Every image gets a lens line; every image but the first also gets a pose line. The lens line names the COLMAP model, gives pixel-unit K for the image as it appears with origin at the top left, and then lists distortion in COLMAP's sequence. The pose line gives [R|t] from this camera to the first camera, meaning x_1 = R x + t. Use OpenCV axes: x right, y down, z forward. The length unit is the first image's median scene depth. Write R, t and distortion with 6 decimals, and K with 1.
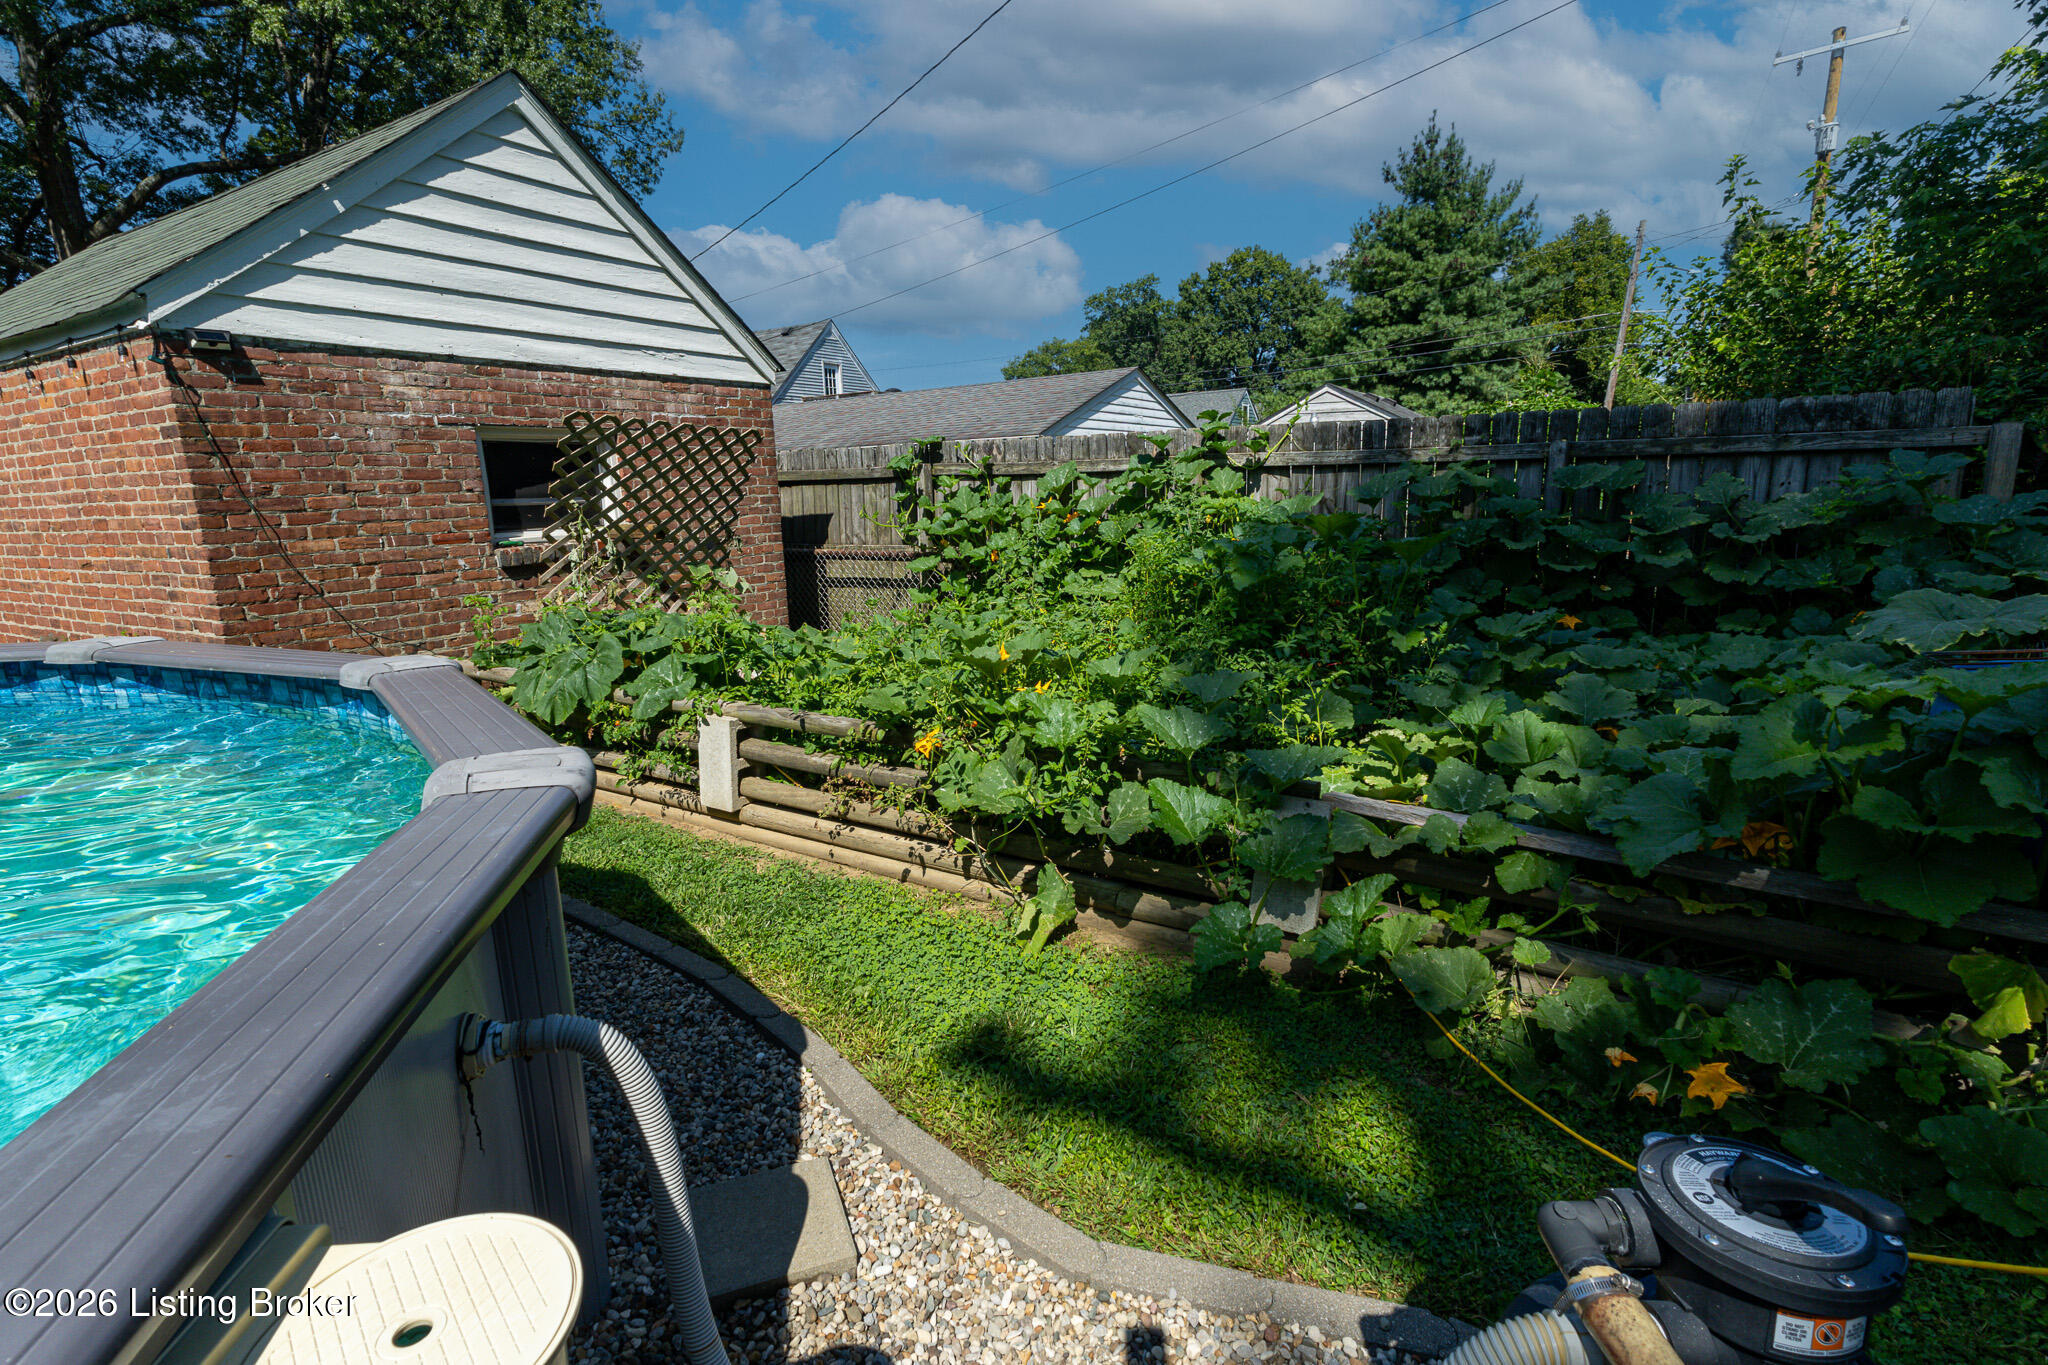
lens RADIAL K [[955.9, 0, 1017.8], [0, 955.9, 672.6], [0, 0, 1]] dist [0.008486, -0.000131]
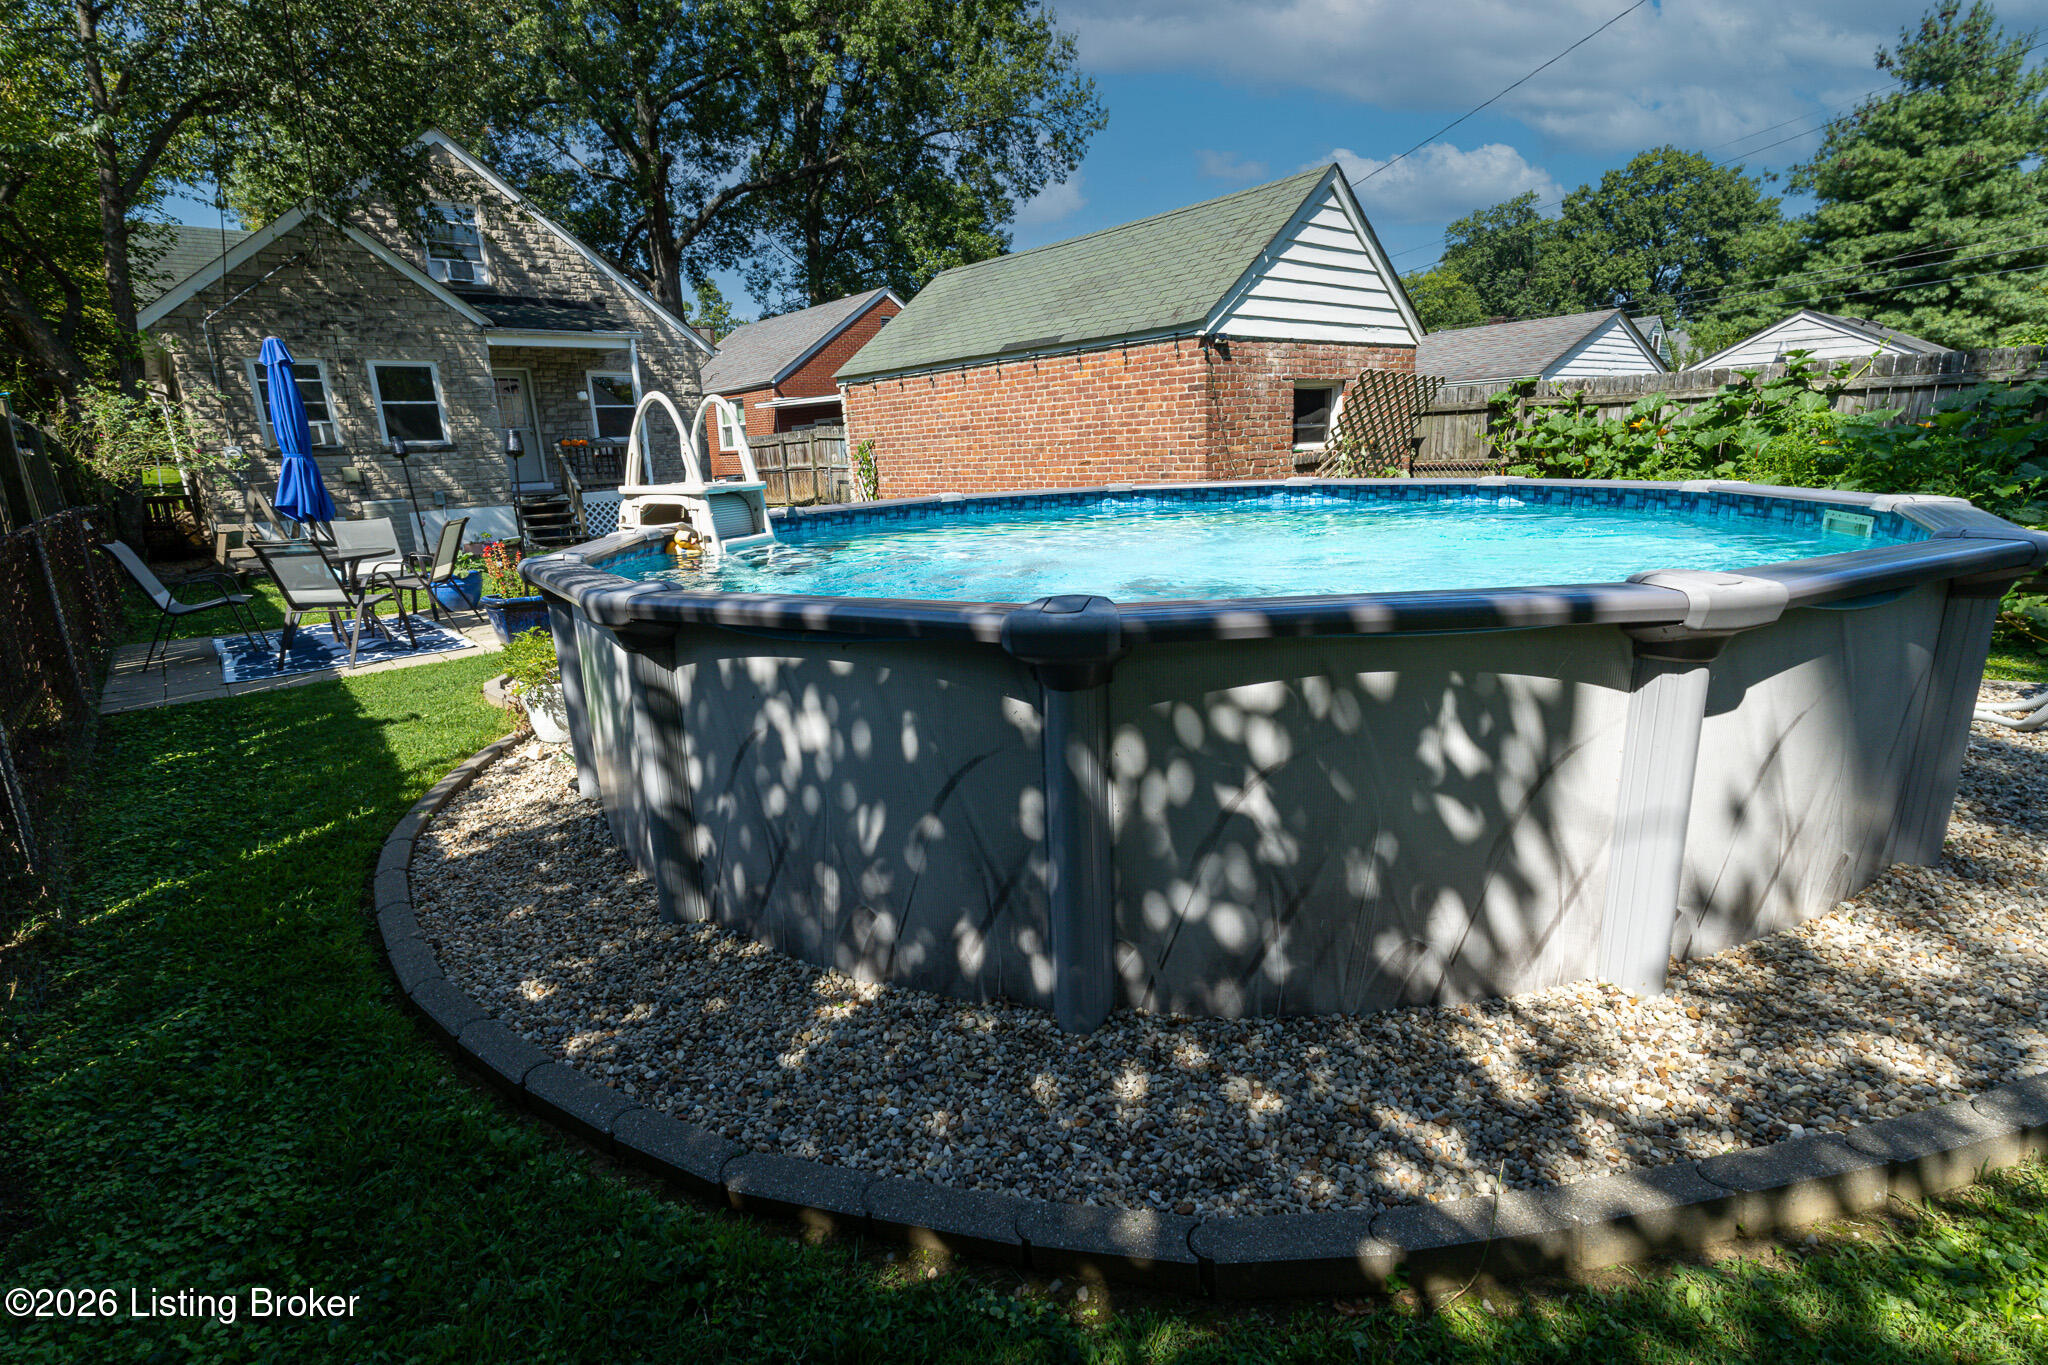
lens RADIAL K [[955.9, 0, 1027.8], [0, 955.9, 669.9], [0, 0, 1]] dist [0.008486, -0.000131]
pose [[0.952322, 0.057519, -0.299624, -0.063808], [-0.043103, 0.997582, 0.054511, 0.024200], [0.302036, -0.038997, 0.952499, -0.102832]]
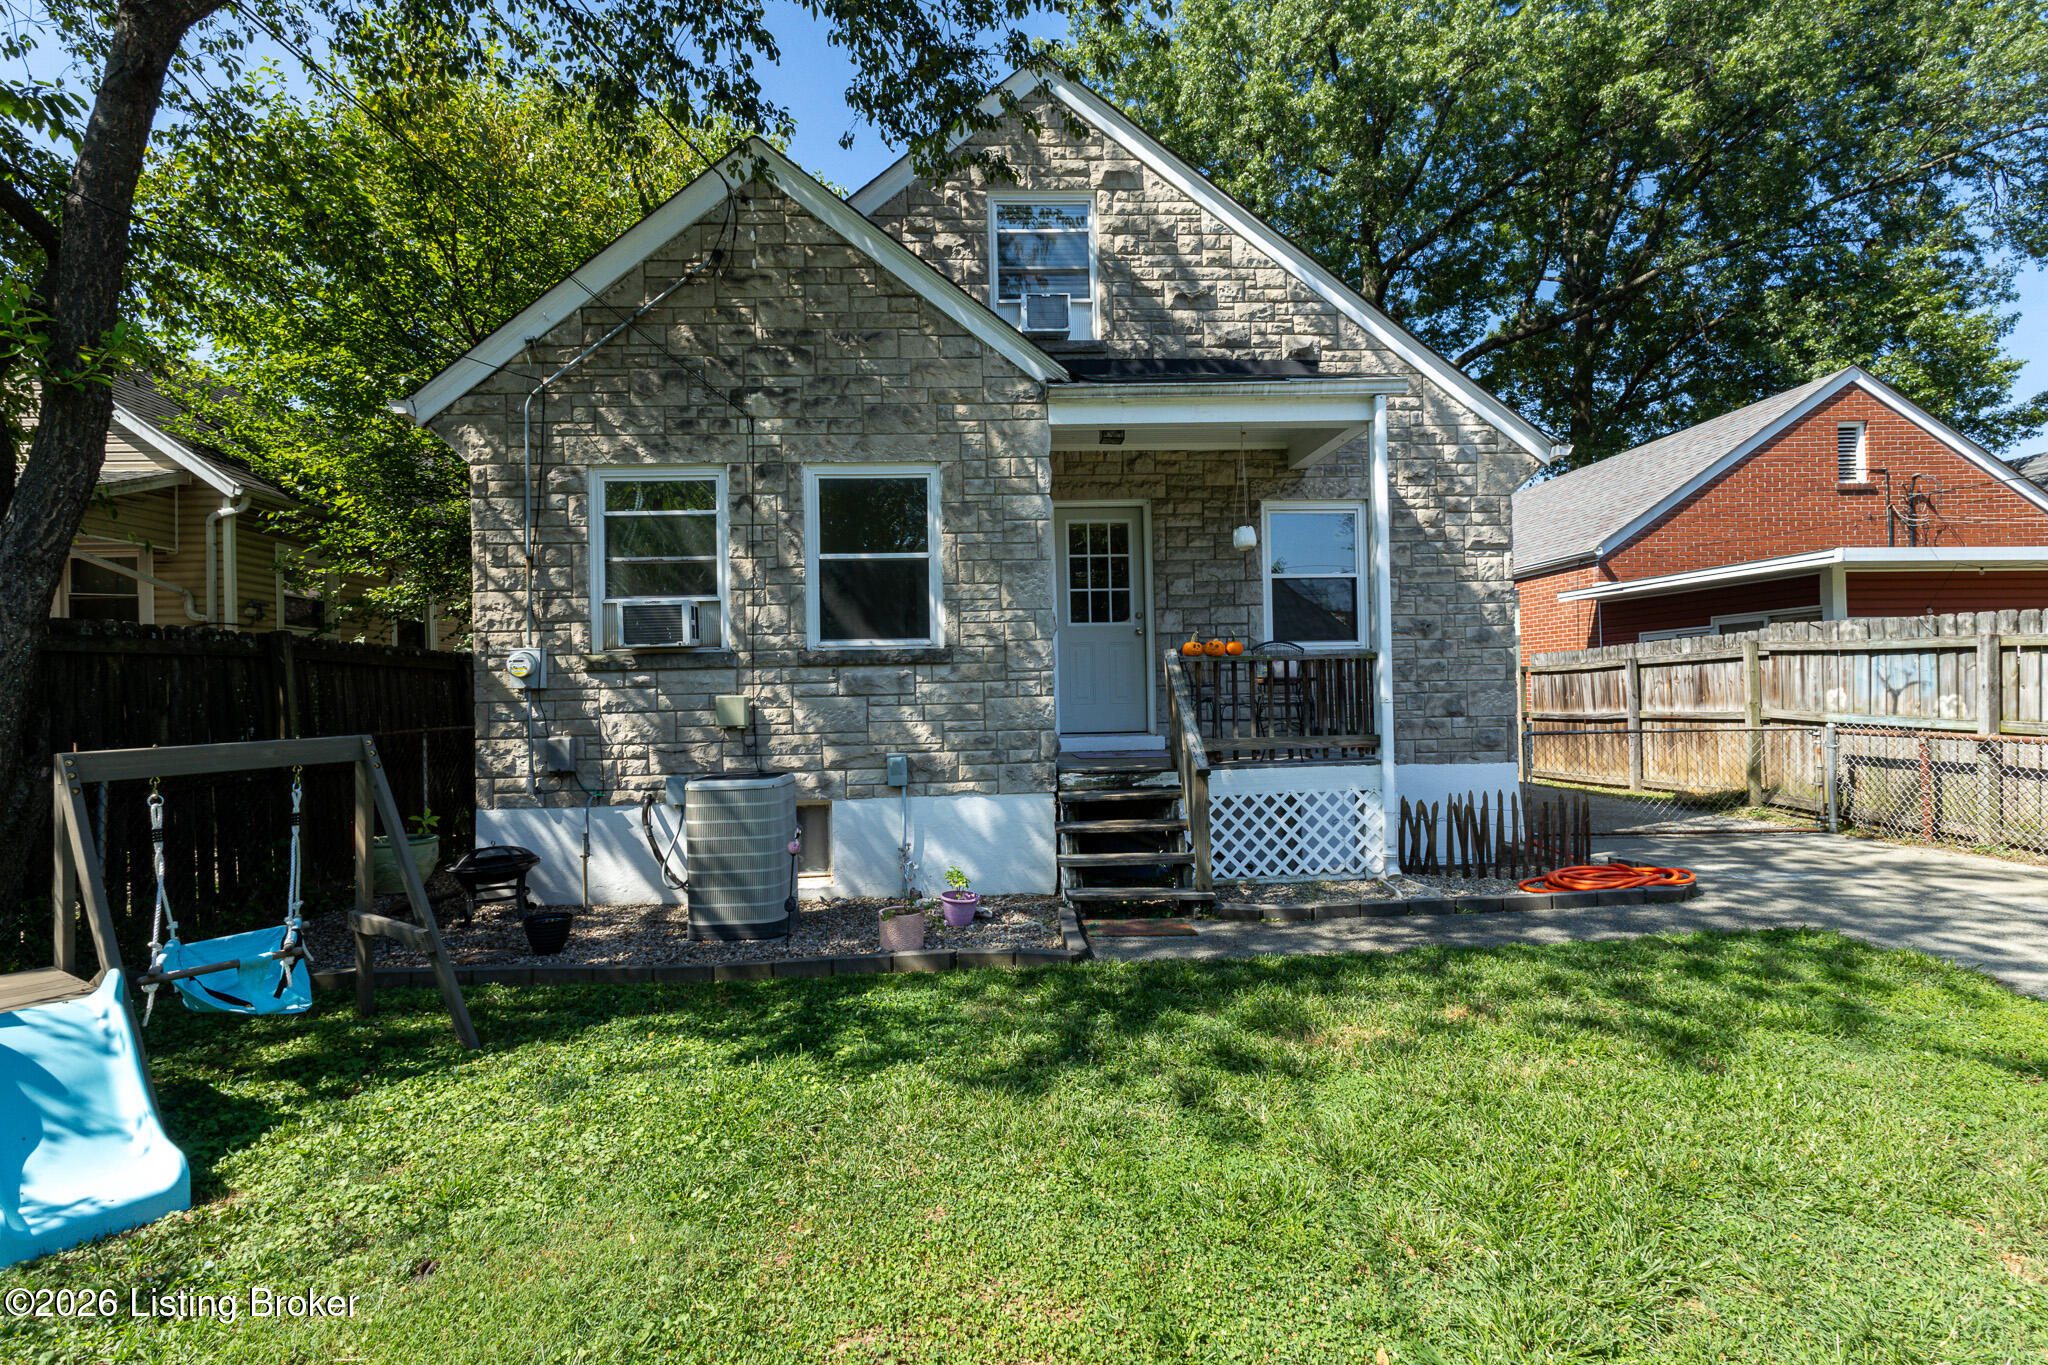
lens RADIAL K [[955.9, 0, 1016.7], [0, 955.9, 689.0], [0, 0, 1]] dist [0.008486, -0.000131]
pose [[0.548918, 0.012906, -0.835776, -0.256850], [-0.158169, 0.983420, -0.088696, -0.015222], [0.820775, 0.180880, 0.541859, 0.116674]]
